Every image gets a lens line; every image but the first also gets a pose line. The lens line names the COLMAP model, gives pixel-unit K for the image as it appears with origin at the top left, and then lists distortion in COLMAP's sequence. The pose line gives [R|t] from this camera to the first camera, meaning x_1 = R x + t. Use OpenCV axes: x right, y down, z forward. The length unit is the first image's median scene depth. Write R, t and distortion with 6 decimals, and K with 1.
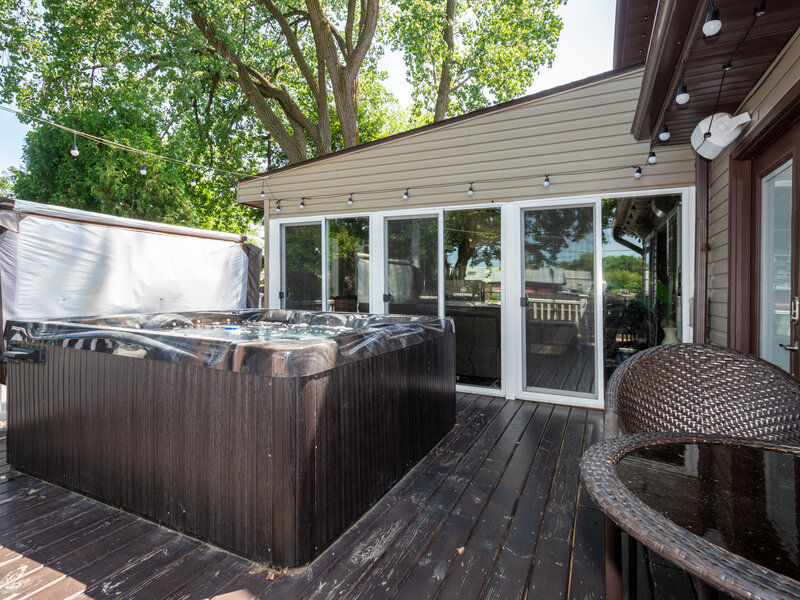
lens RADIAL K [[400.5, 0, 400.0], [0, 400.5, 300.0], [0, 0, 1]] dist [-0.003802, -0.000686]
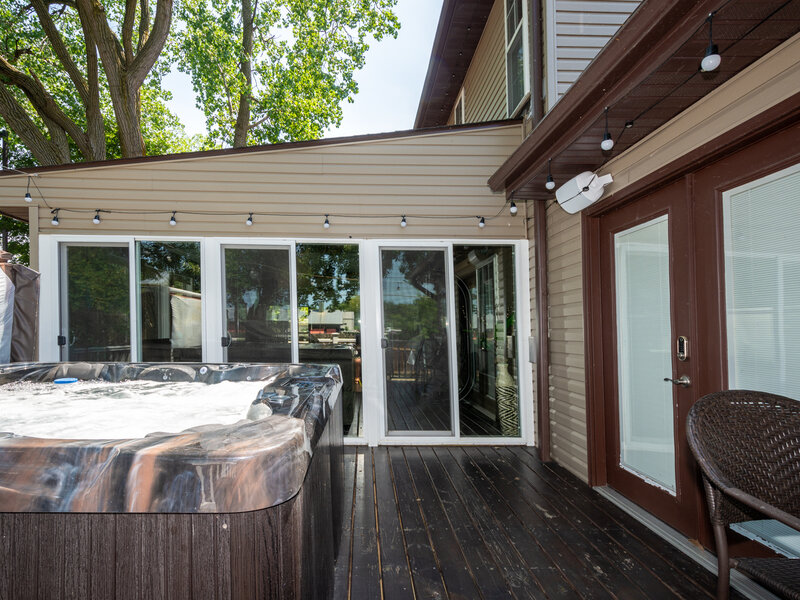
lens RADIAL K [[386.3, 0, 363.8], [0, 386.3, 329.1], [0, 0, 1]] dist [0.001964, -0.000182]
pose [[0.900468, -0.006374, 0.434876, -0.098981], [0.018724, 0.999534, -0.024120, -0.005491], [-0.434520, 0.029862, 0.900167, 0.126284]]
